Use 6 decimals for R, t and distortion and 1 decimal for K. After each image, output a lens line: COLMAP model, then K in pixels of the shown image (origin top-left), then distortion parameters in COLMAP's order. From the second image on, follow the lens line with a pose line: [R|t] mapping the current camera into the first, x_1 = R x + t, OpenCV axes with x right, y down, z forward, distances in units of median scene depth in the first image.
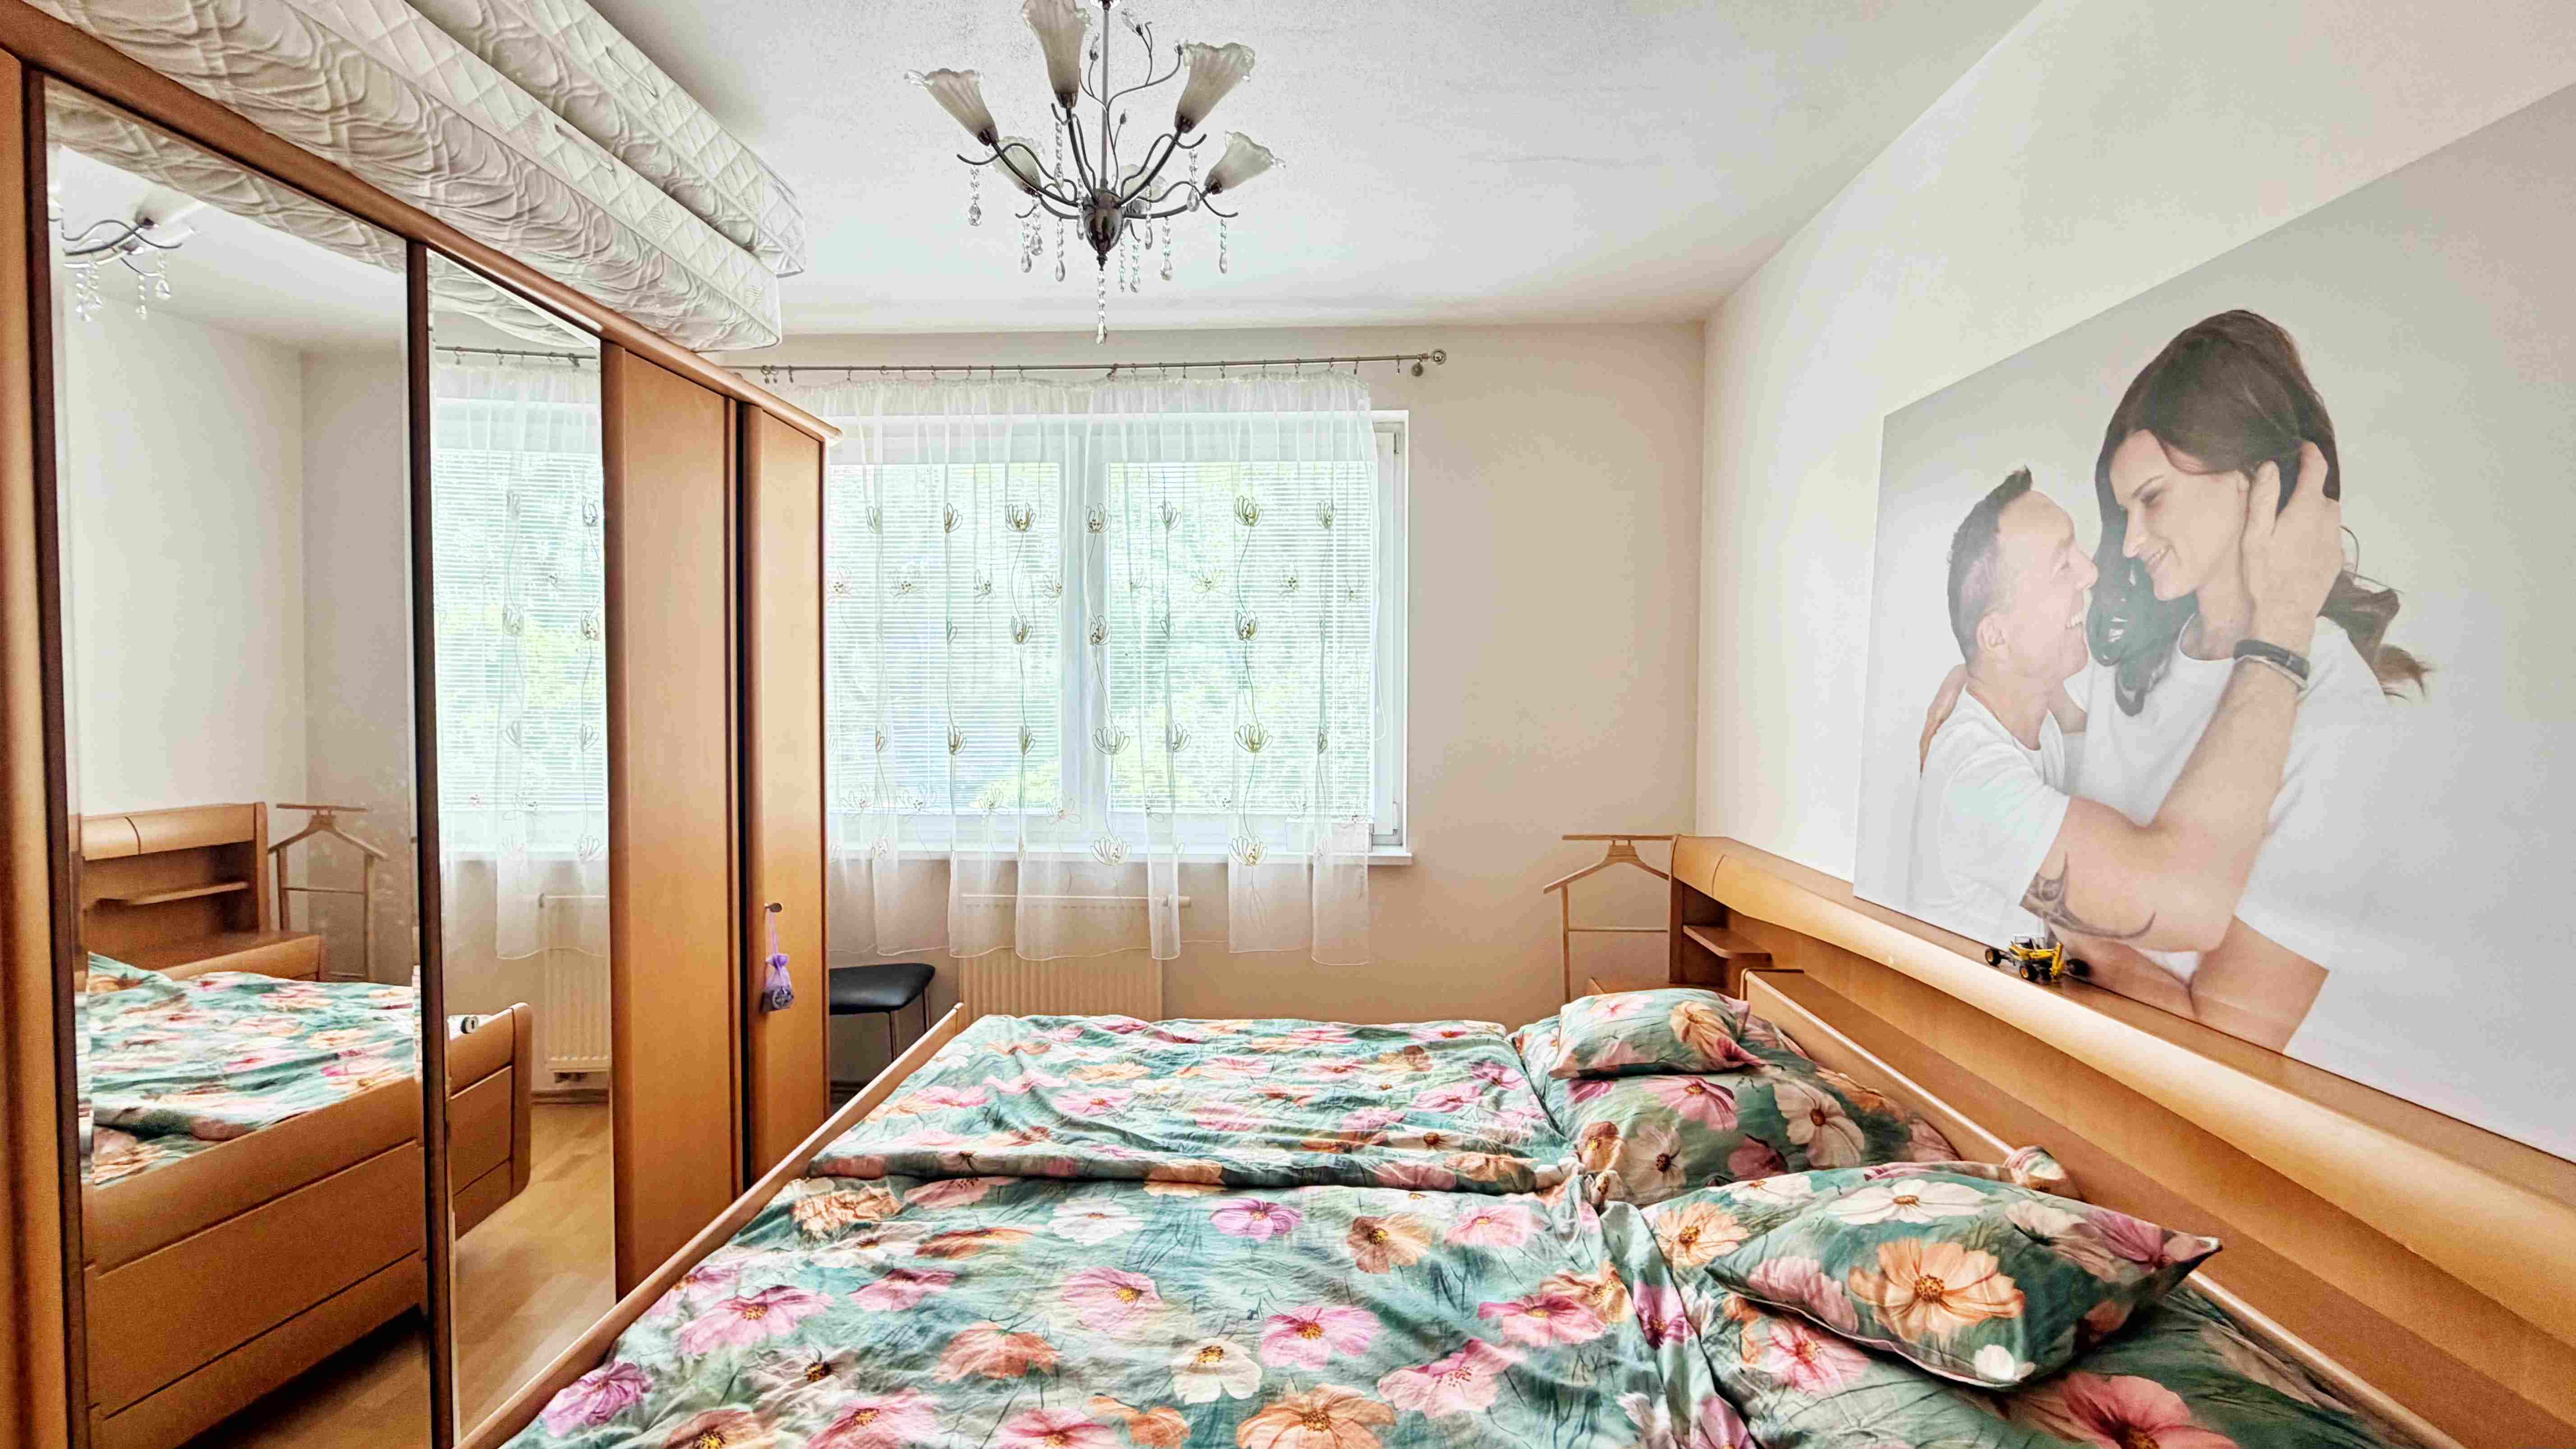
lens RADIAL K [[1033.9, 0, 1275.6], [0, 1033.9, 726.0], [0, 0, 1]] dist [-0.001691, 0.000650]
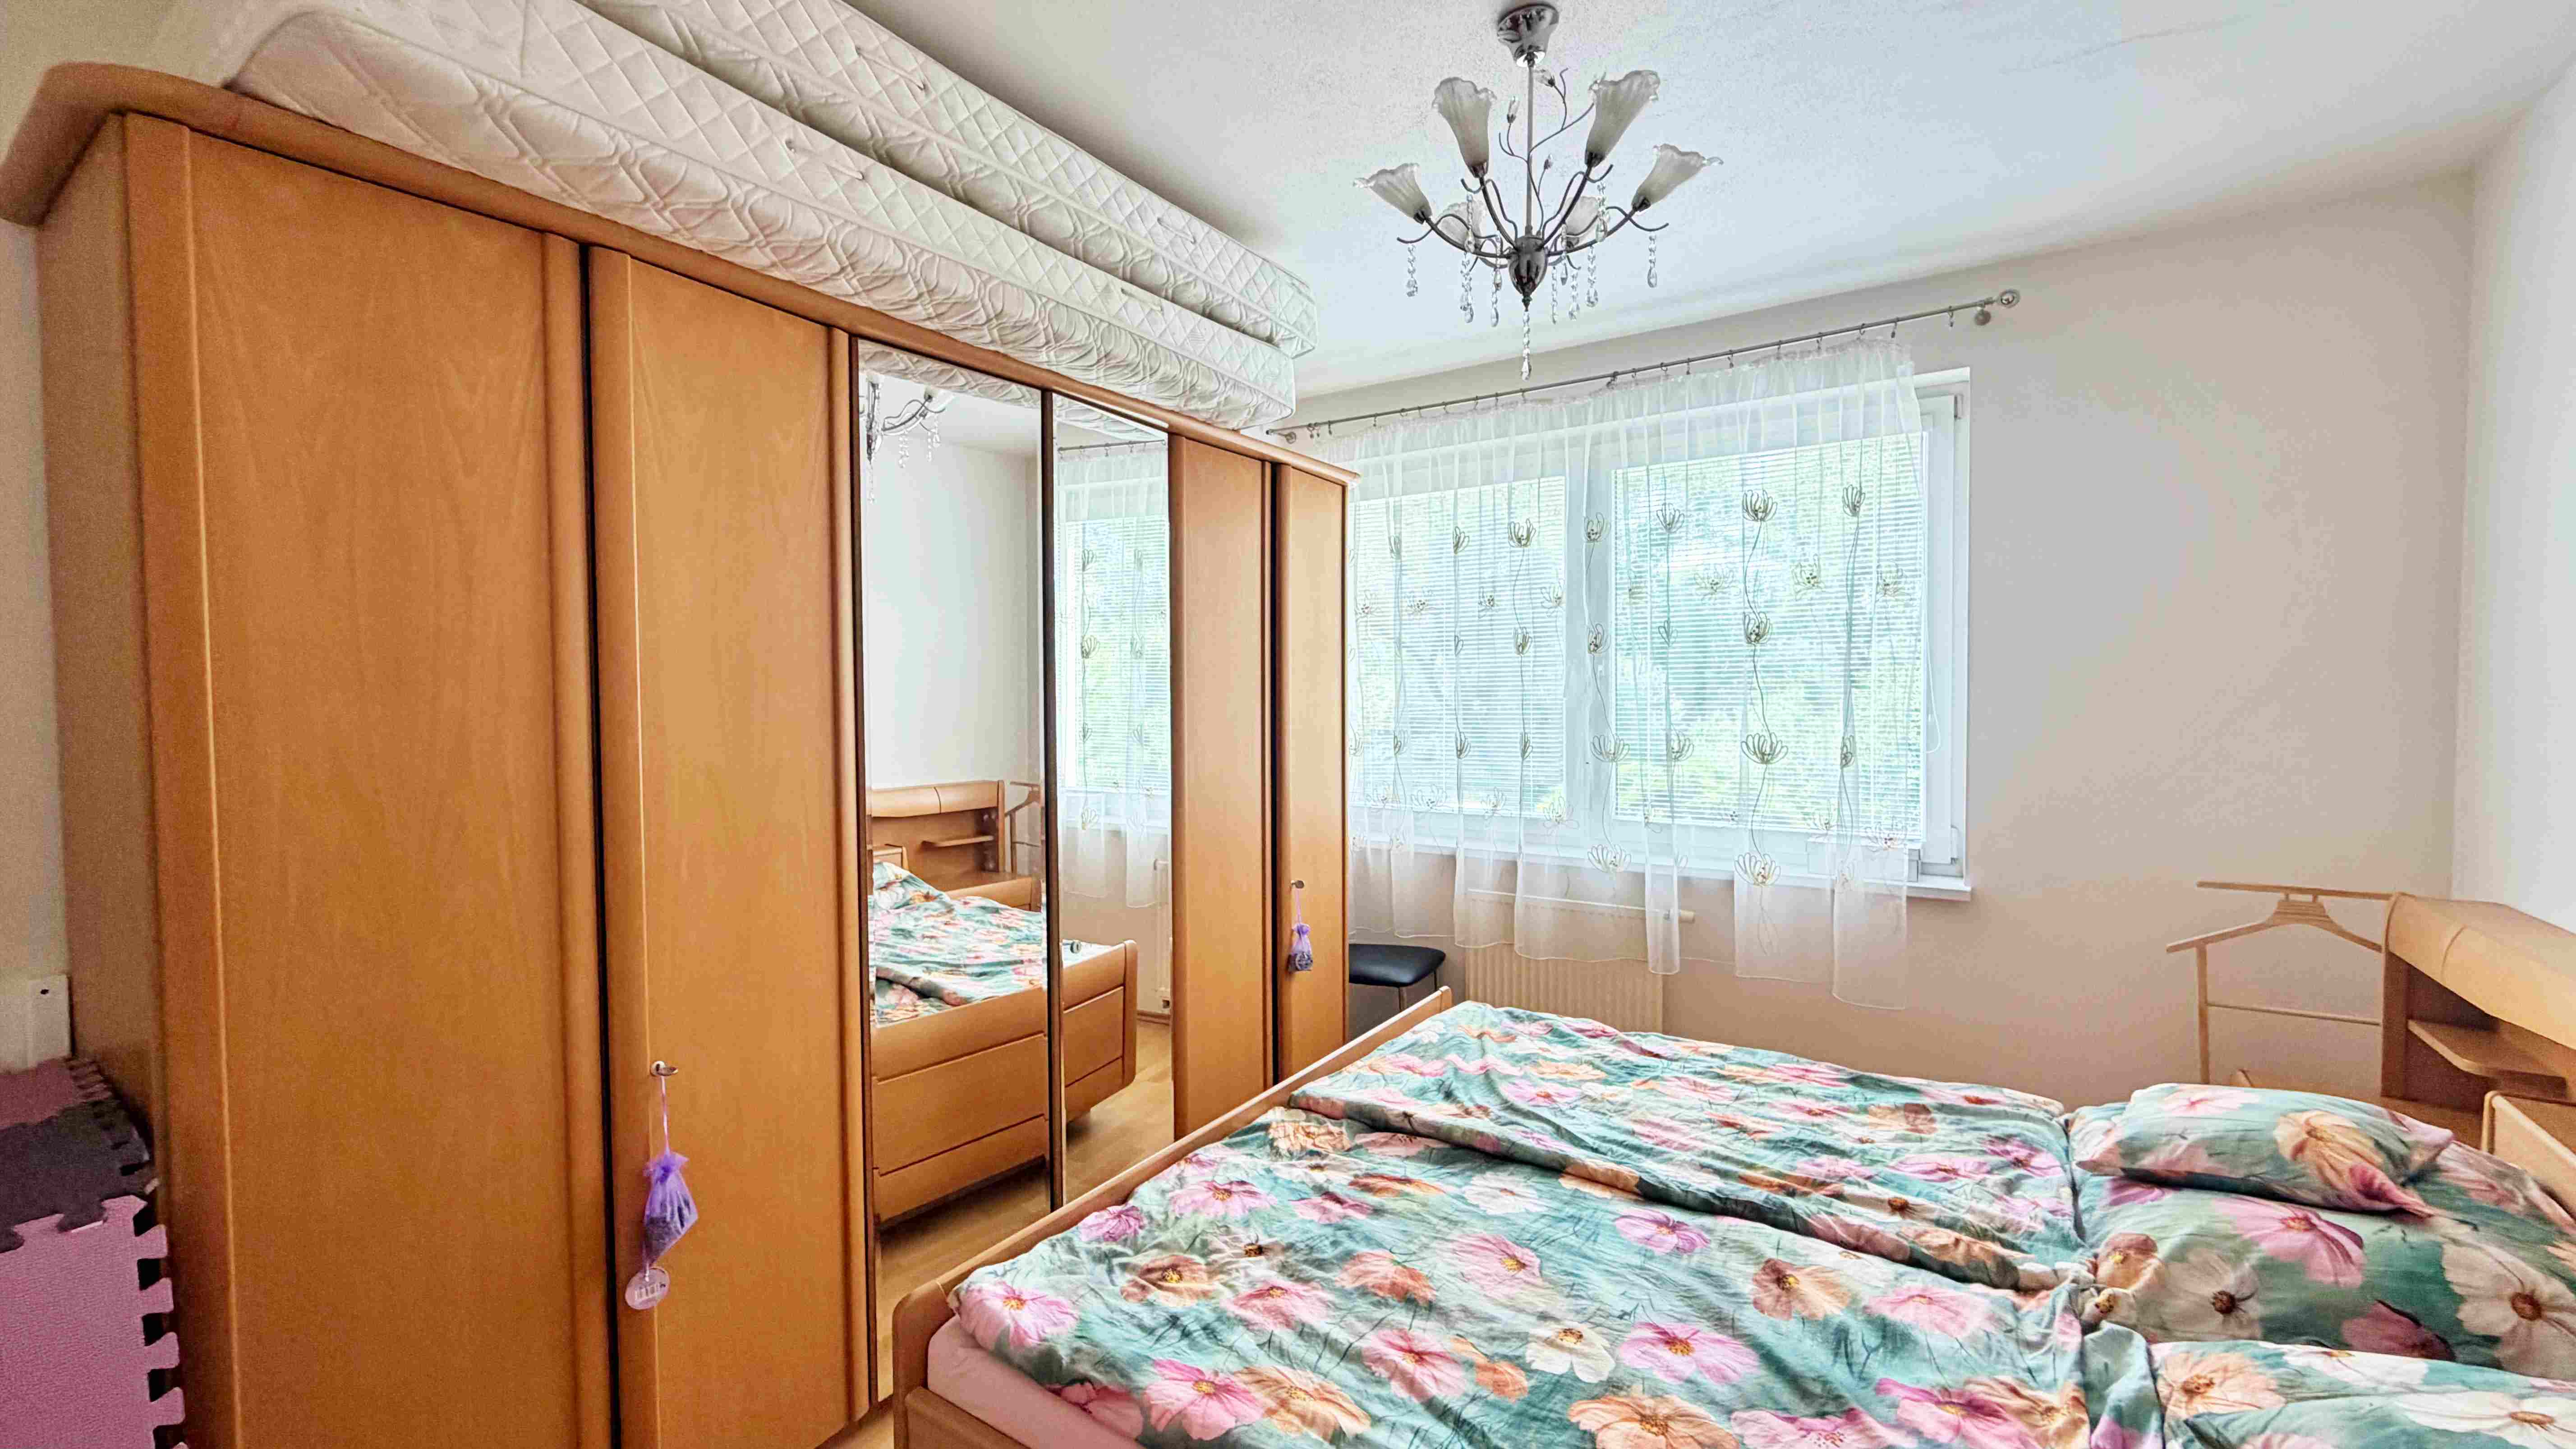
lens RADIAL K [[1033.9, 0, 1275.6], [0, 1033.9, 726.0], [0, 0, 1]] dist [-0.001691, 0.000650]
pose [[0.855174, 0.007468, -0.518287, 0.147759], [-0.008501, 0.999964, 0.000382, -0.008834], [0.518271, 0.004080, 0.855207, -0.041751]]
